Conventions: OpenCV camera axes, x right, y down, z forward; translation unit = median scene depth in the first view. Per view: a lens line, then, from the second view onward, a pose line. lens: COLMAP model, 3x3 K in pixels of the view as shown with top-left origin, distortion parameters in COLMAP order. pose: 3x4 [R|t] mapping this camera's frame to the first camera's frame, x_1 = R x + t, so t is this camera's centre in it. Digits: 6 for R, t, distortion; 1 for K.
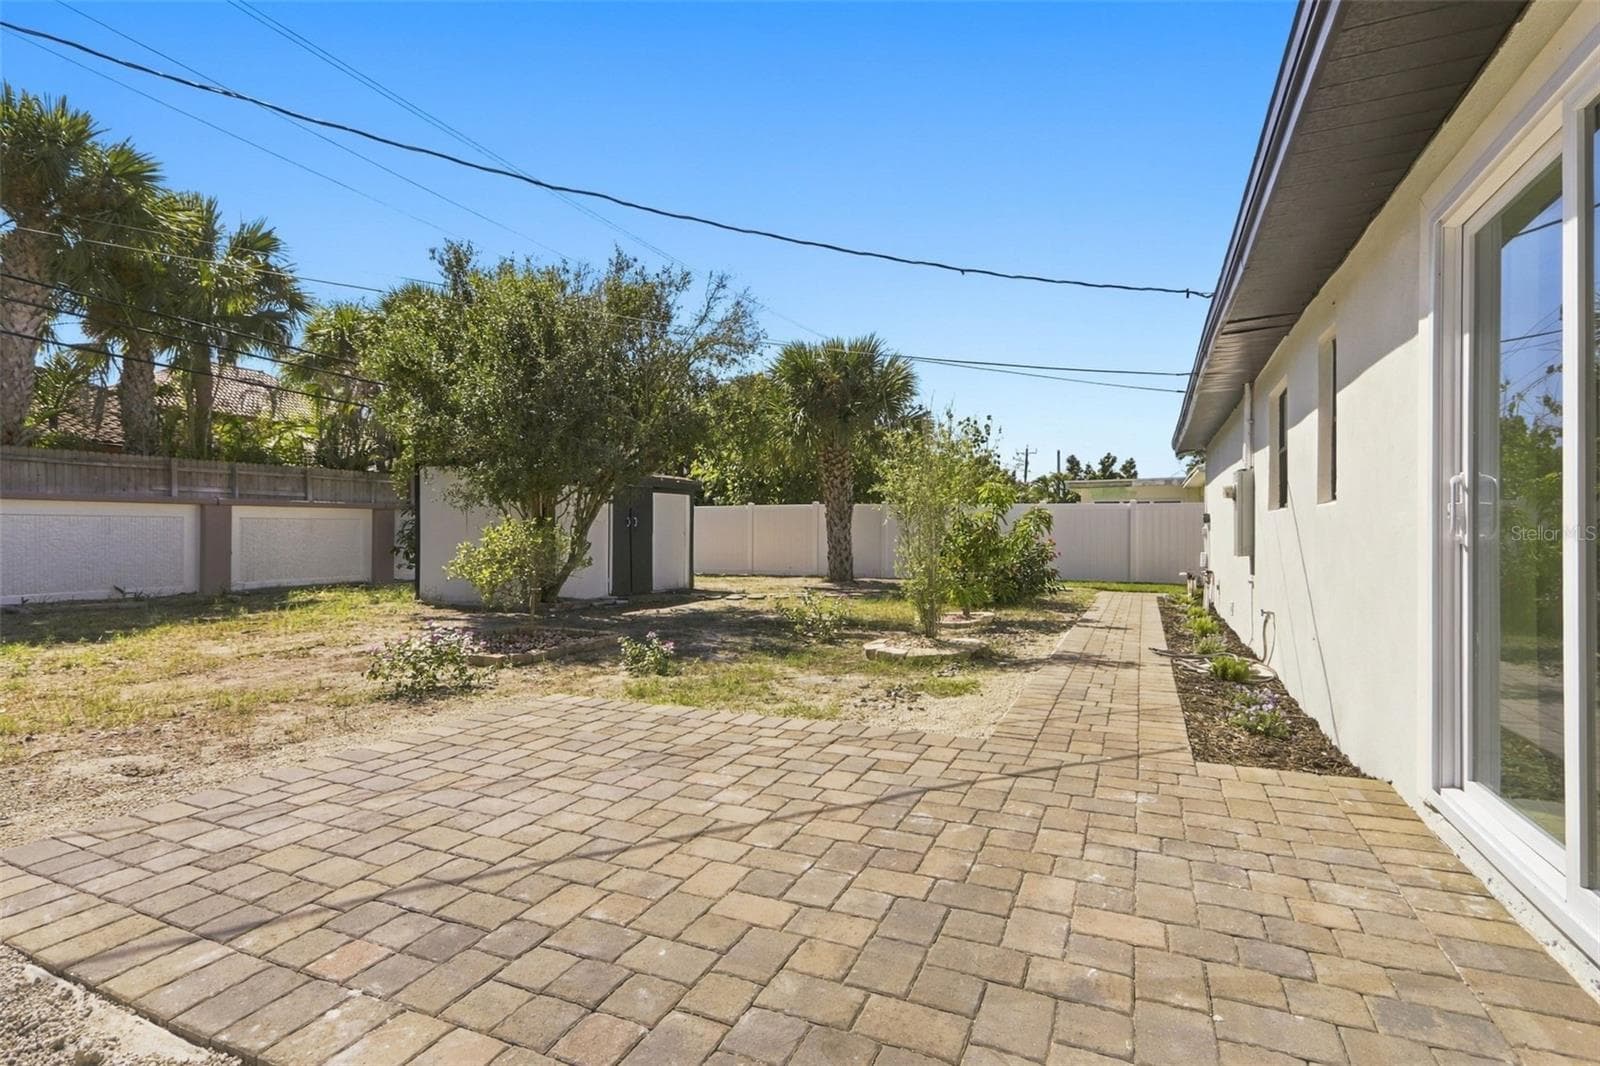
lens RADIAL K [[739.6, 0, 800.0], [0, 739.6, 533.0], [0, 0, 1]] dist [0.015781, -0.000277]
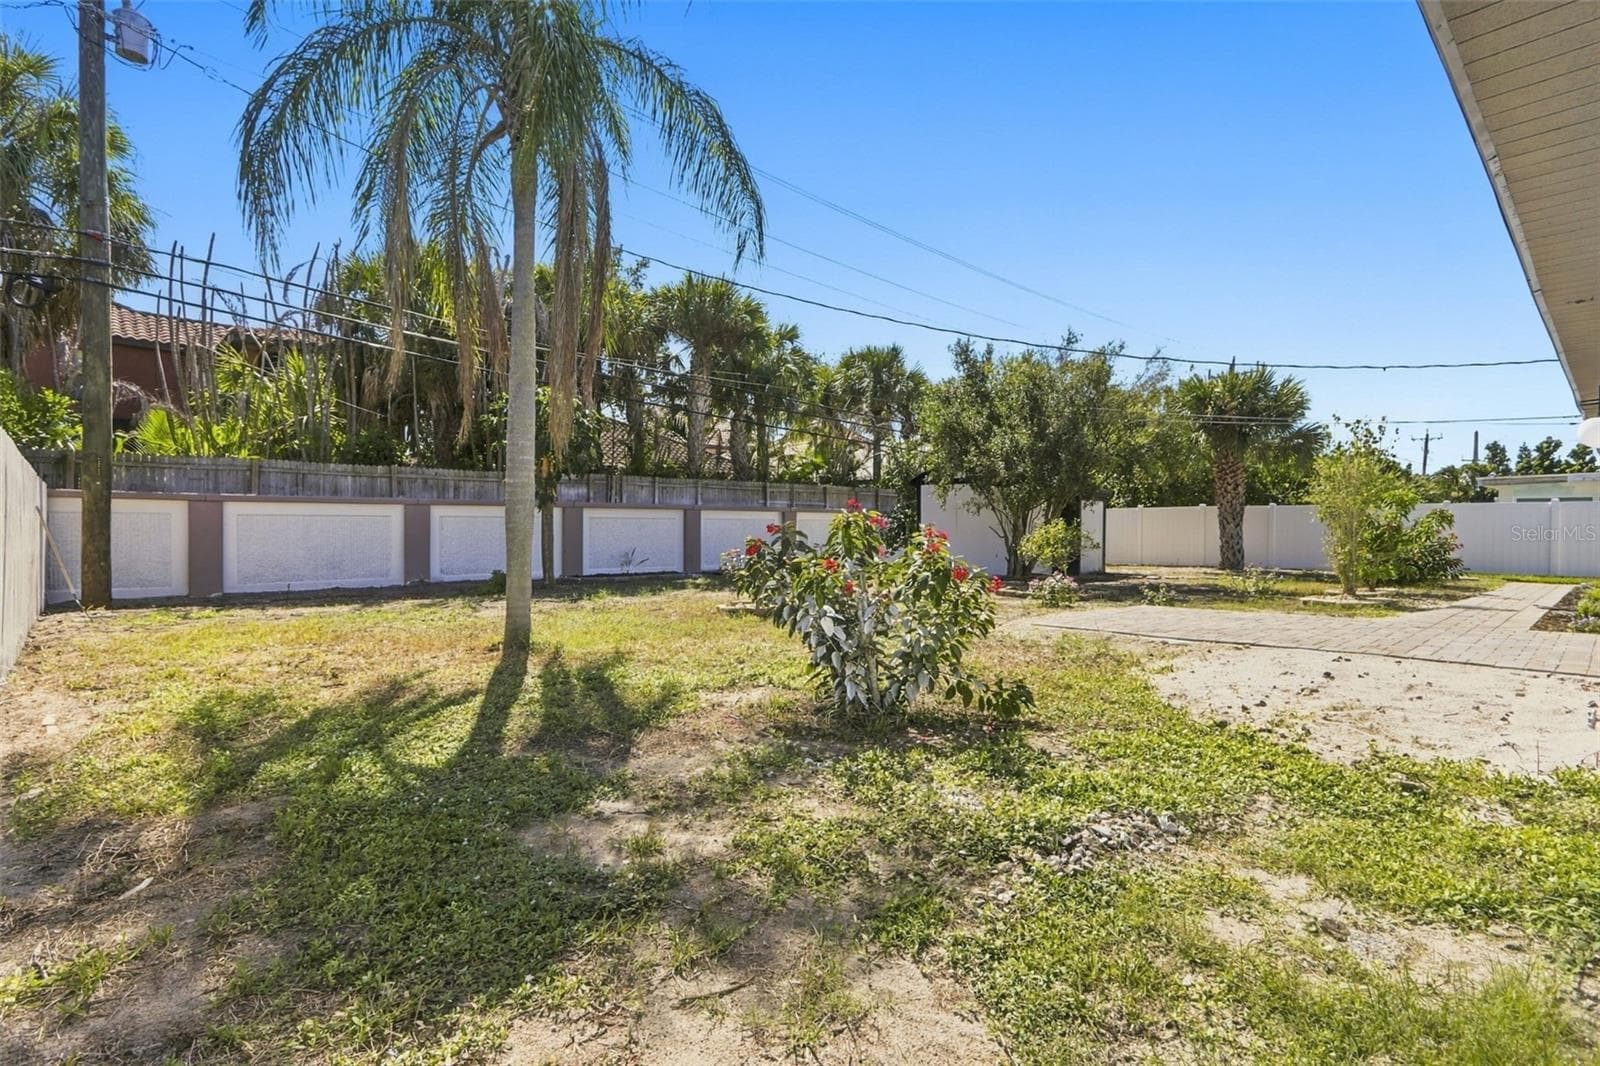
lens RADIAL K [[773.3, 0, 800.0], [0, 773.3, 533.0], [0, 0, 1]] dist [0.026567, -0.000068]
pose [[0.930532, 0.002250, -0.366205, -0.137055], [-0.002136, 0.999997, 0.000718, 0.005806], [0.366205, 0.000114, 0.930534, -0.438420]]
